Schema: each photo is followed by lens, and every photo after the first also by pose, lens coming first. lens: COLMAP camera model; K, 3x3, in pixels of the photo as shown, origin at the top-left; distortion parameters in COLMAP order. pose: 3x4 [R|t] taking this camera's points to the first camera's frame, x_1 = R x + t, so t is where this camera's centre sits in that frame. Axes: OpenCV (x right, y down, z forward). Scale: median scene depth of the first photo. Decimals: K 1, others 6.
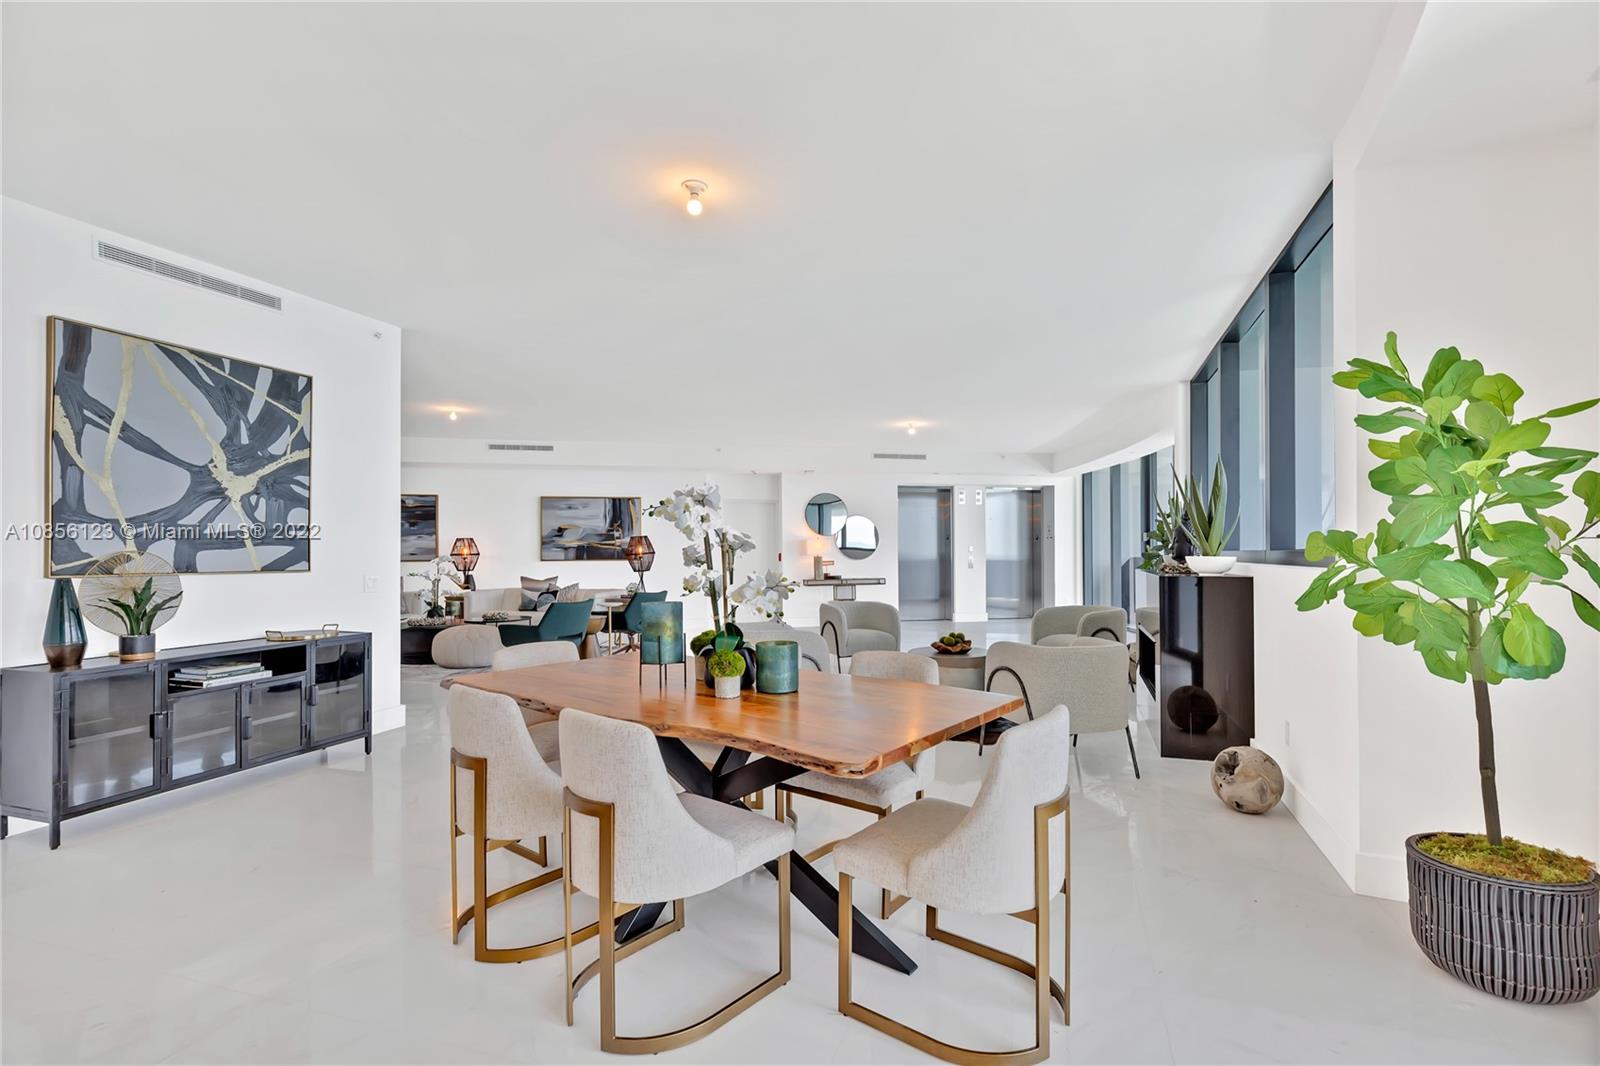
lens RADIAL K [[712.6, 0, 815.9], [0, 712.6, 550.3], [0, 0, 1]] dist [0.004519, -0.000521]
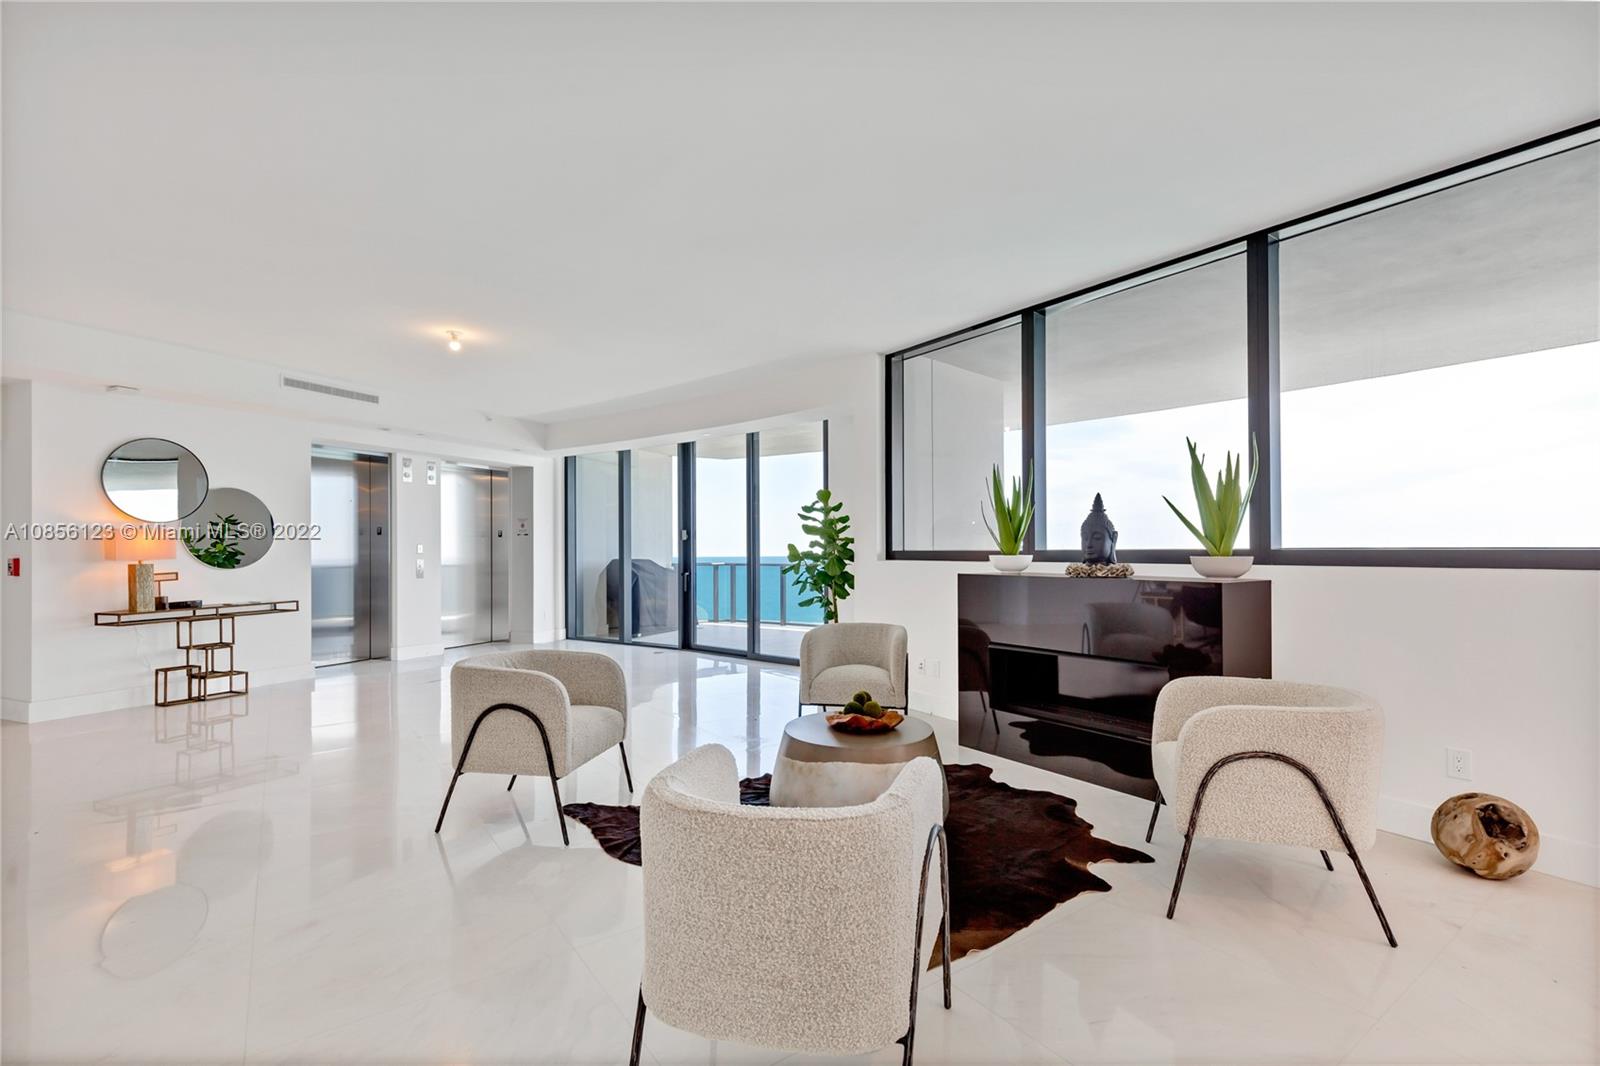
lens RADIAL K [[712.6, 0, 816.1], [0, 712.6, 540.5], [0, 0, 1]] dist [0.004519, -0.000521]
pose [[0.566931, 0.011633, 0.823683, -0.363257], [0.001755, 0.999881, -0.015330, 0.002430], [-0.823764, 0.010137, 0.566843, 0.886994]]
